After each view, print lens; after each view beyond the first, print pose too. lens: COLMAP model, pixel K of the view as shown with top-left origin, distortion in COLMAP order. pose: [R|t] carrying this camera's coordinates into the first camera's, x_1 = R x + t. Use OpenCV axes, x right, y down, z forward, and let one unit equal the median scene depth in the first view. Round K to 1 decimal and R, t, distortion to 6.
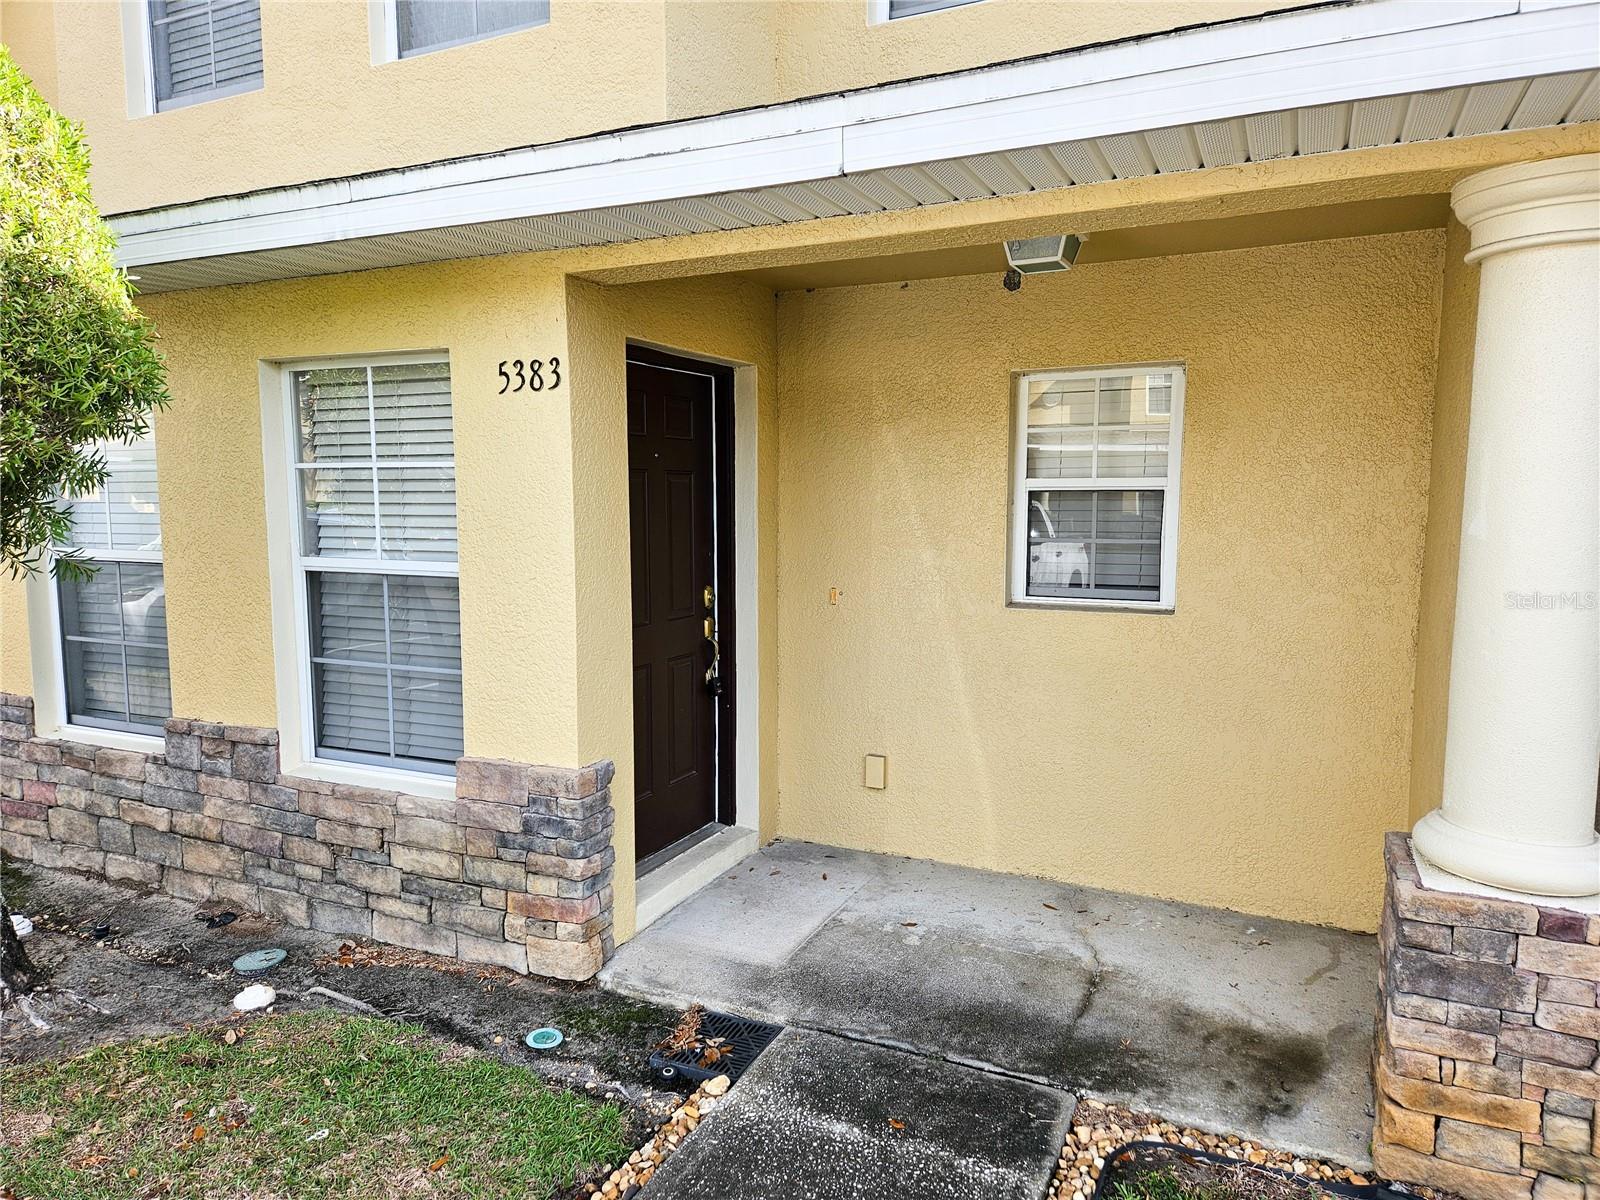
lens RADIAL K [[1068.9, 0, 798.2], [0, 1068.9, 610.6], [0, 0, 1]] dist [0.047725, -0.037272]
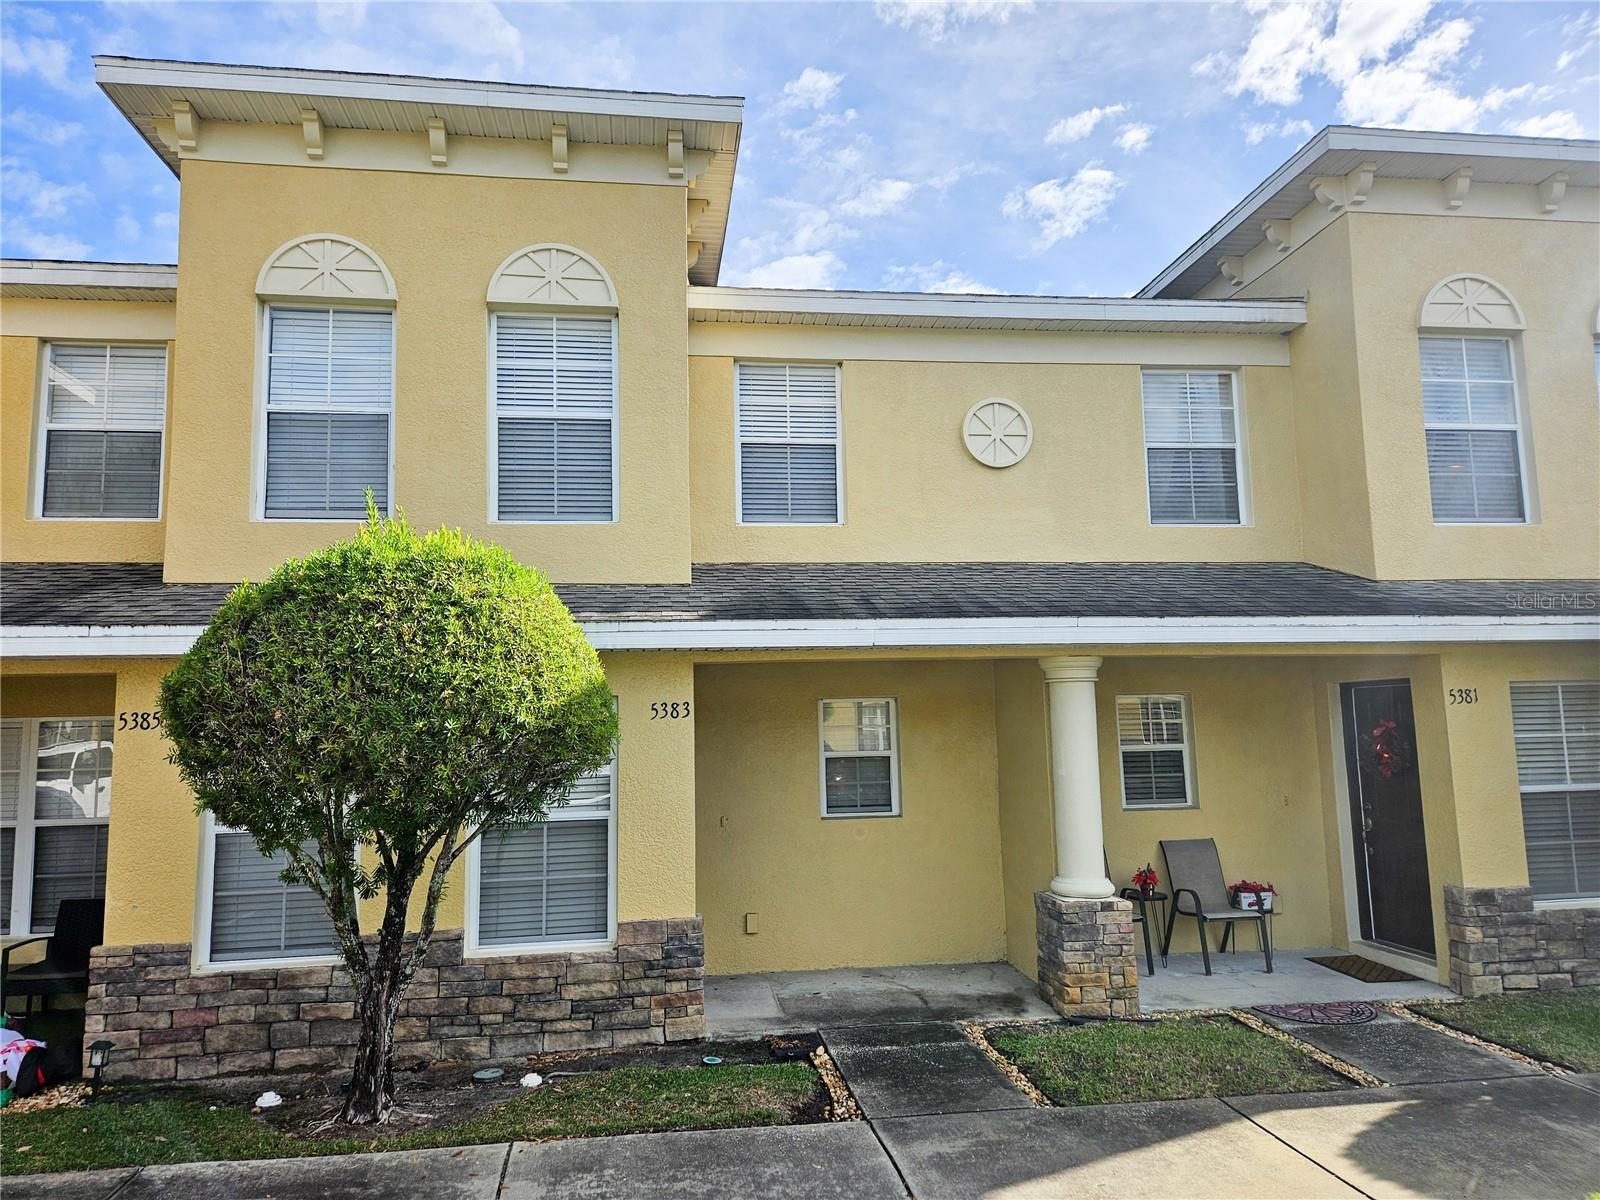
lens RADIAL K [[1068.9, 0, 798.2], [0, 1068.9, 610.6], [0, 0, 1]] dist [0.047725, -0.037272]
pose [[0.836807, 0.042153, 0.545873, -1.012659], [0.083729, 0.975451, -0.203679, 0.020076], [-0.541058, 0.216146, 0.812734, -0.682667]]
